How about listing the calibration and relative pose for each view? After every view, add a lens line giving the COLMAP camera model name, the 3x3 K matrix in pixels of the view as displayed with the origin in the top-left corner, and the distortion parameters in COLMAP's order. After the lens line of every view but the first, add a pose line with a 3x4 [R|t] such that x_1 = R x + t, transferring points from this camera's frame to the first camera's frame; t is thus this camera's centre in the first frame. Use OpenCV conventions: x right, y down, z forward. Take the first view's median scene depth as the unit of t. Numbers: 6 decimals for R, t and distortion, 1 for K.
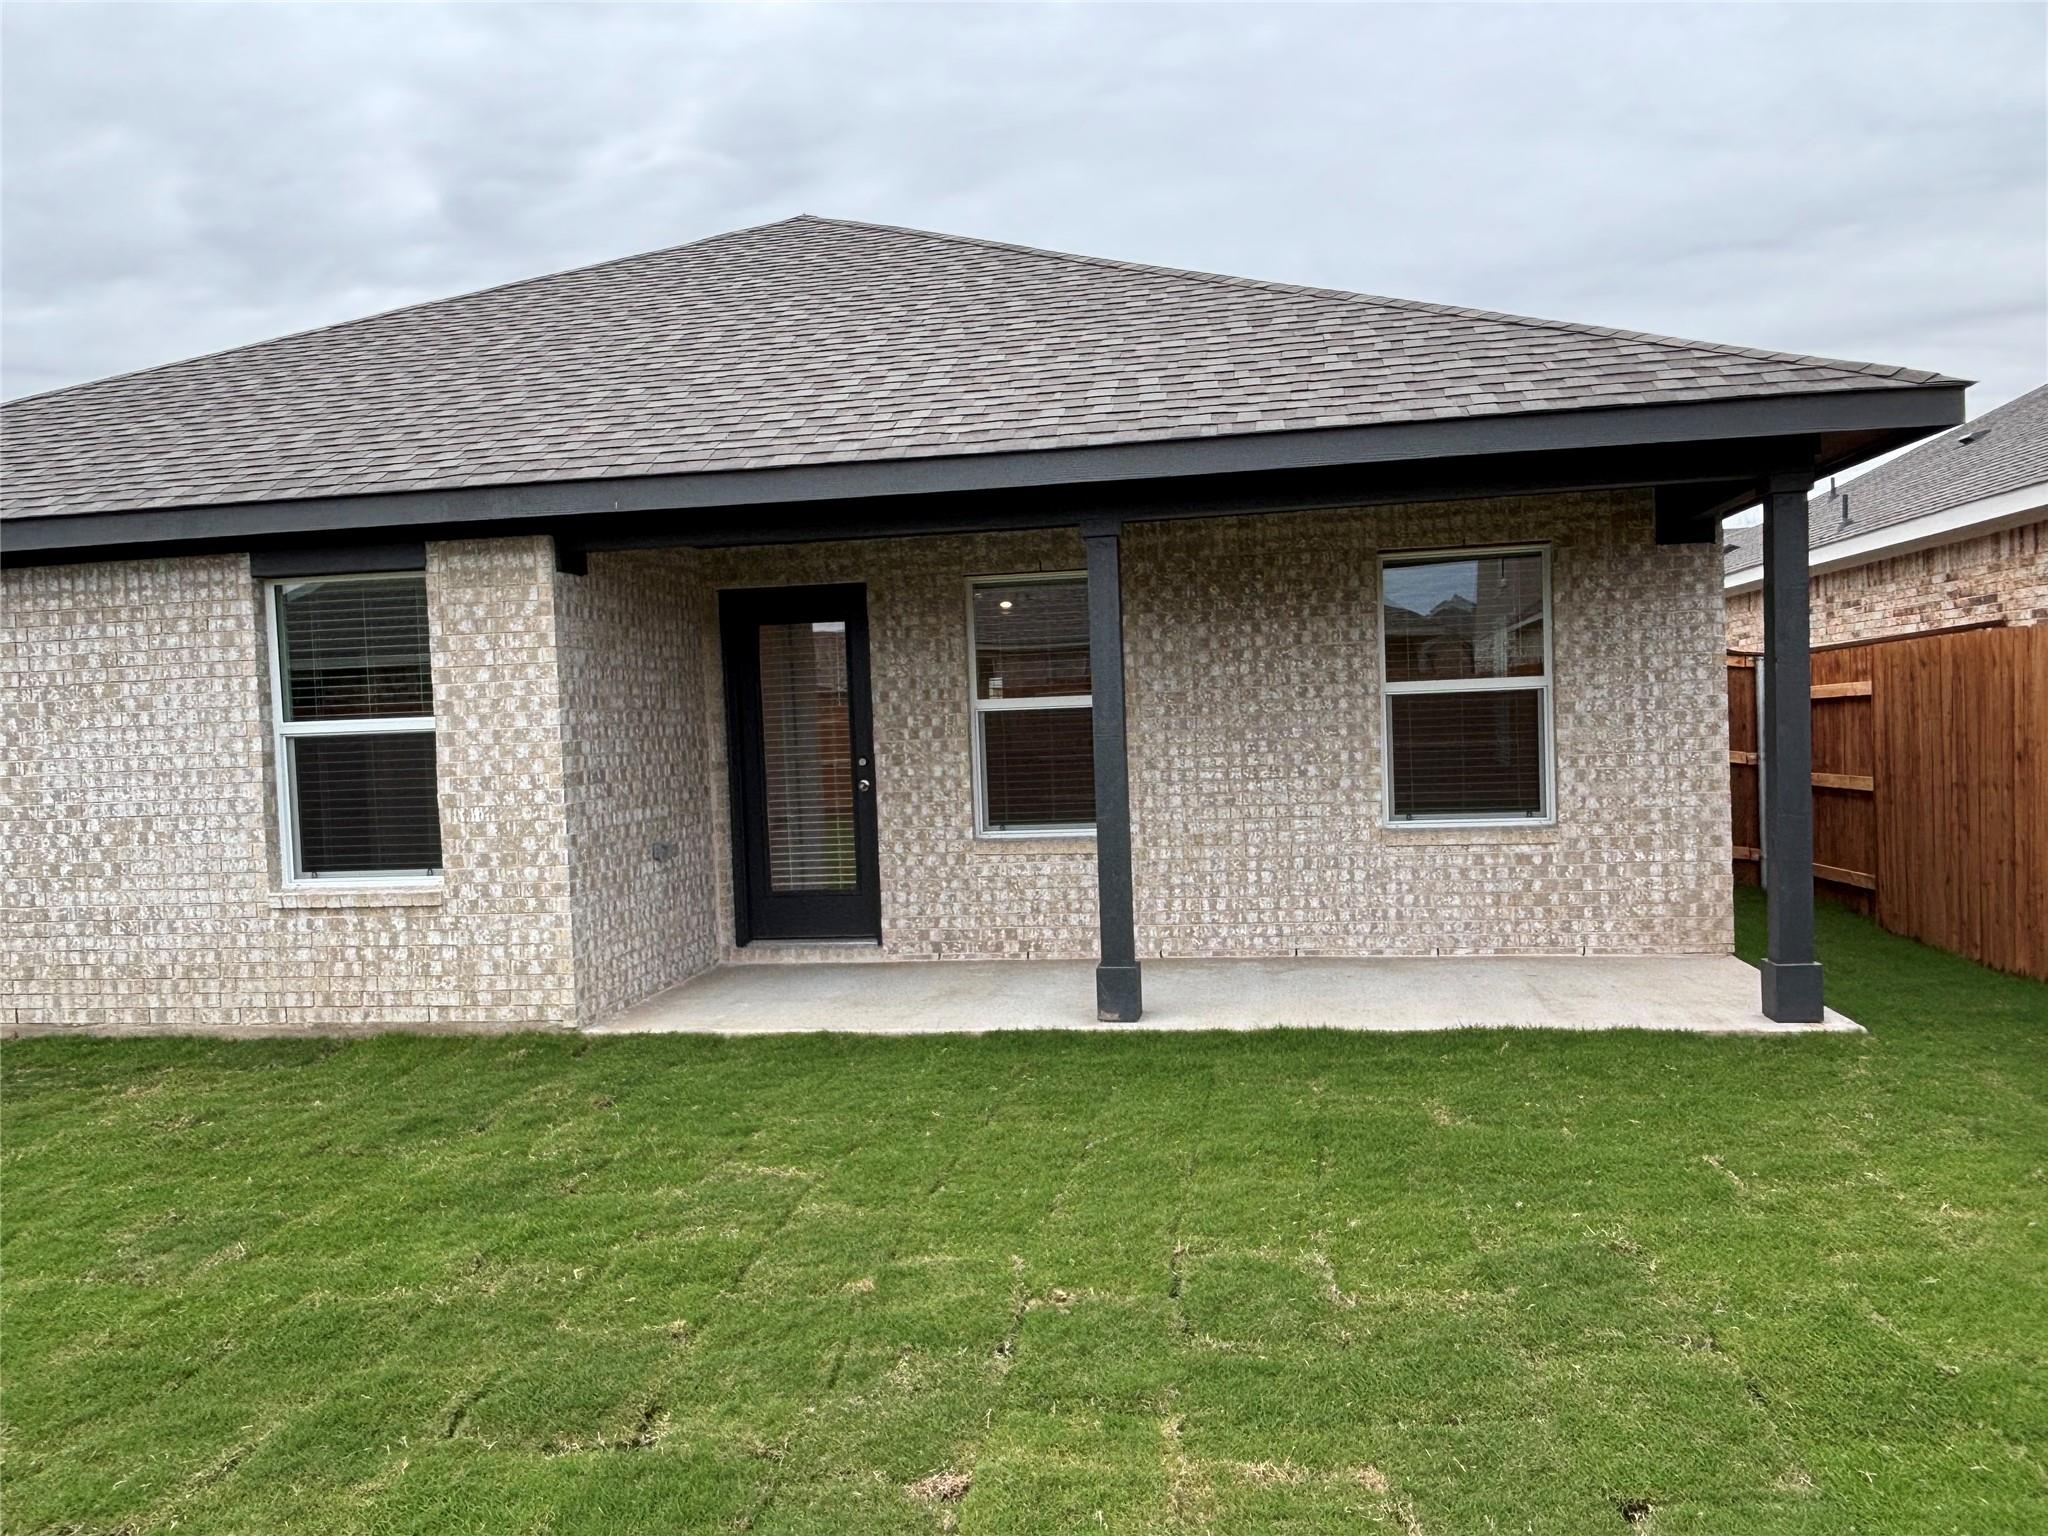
lens RADIAL K [[1498.1, 0, 1026.1], [0, 1498.1, 775.2], [0, 0, 1]] dist [0.066164, -0.140561]
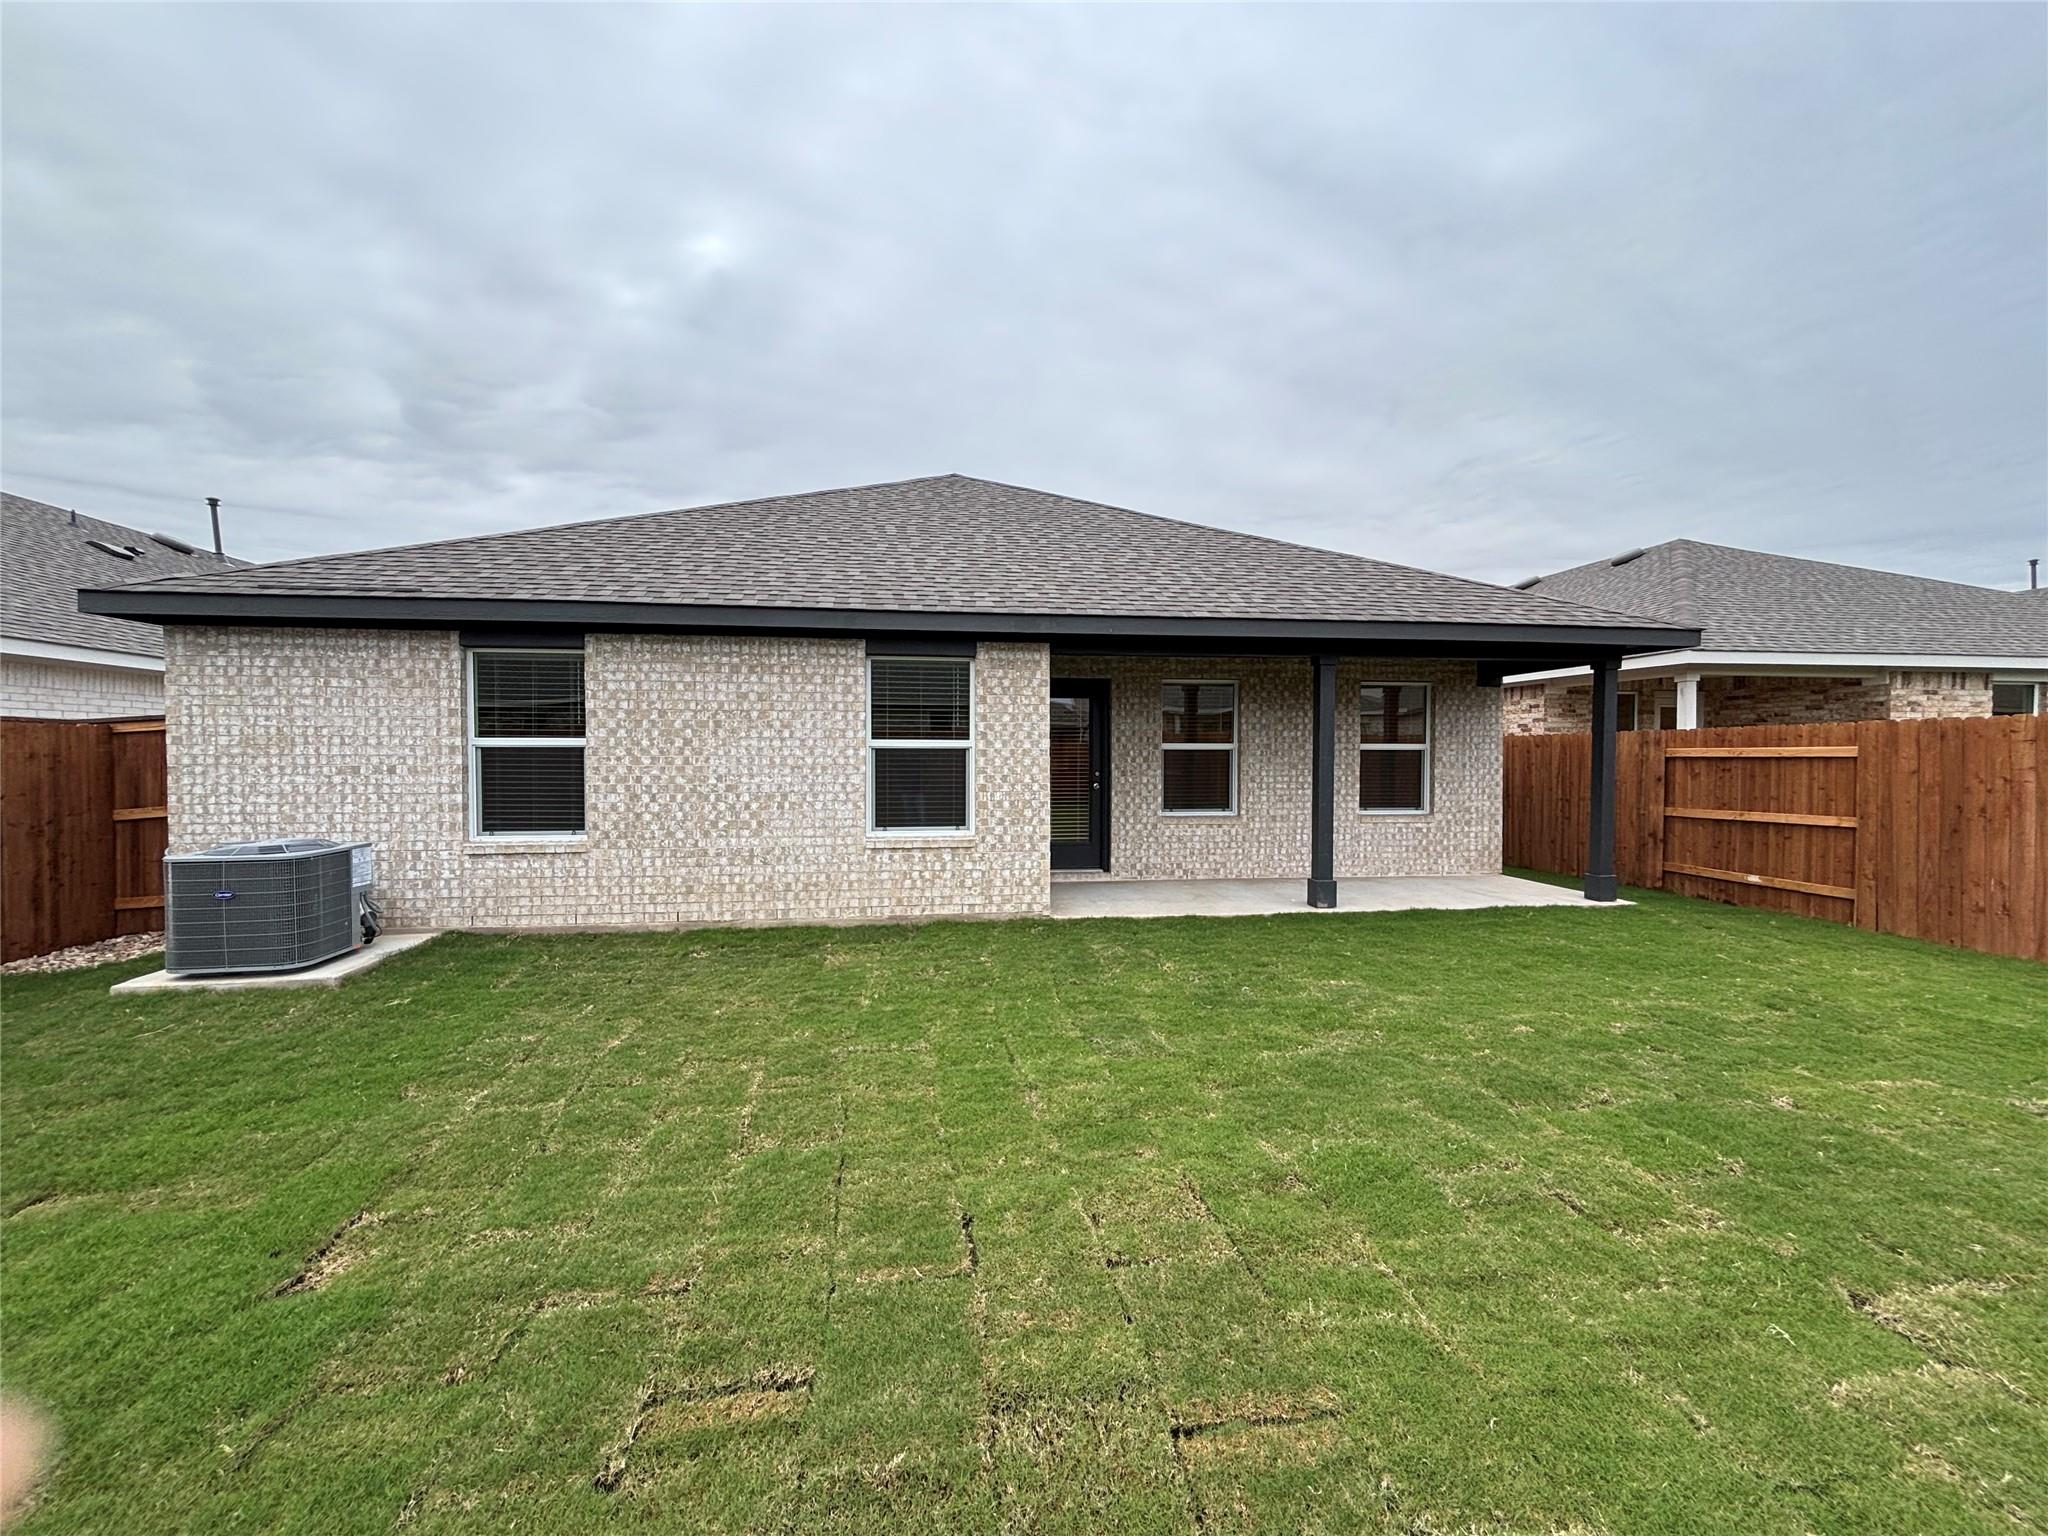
lens RADIAL K [[813.9, 0, 1024.0], [0, 813.9, 768.0], [0, 0, 1]] dist [0.026072, -0.017089]
pose [[0.955568, 0.034776, 0.292714, -0.594069], [-0.027443, 0.999199, -0.029122, 0.019461], [-0.293492, 0.019795, 0.955757, 0.068056]]
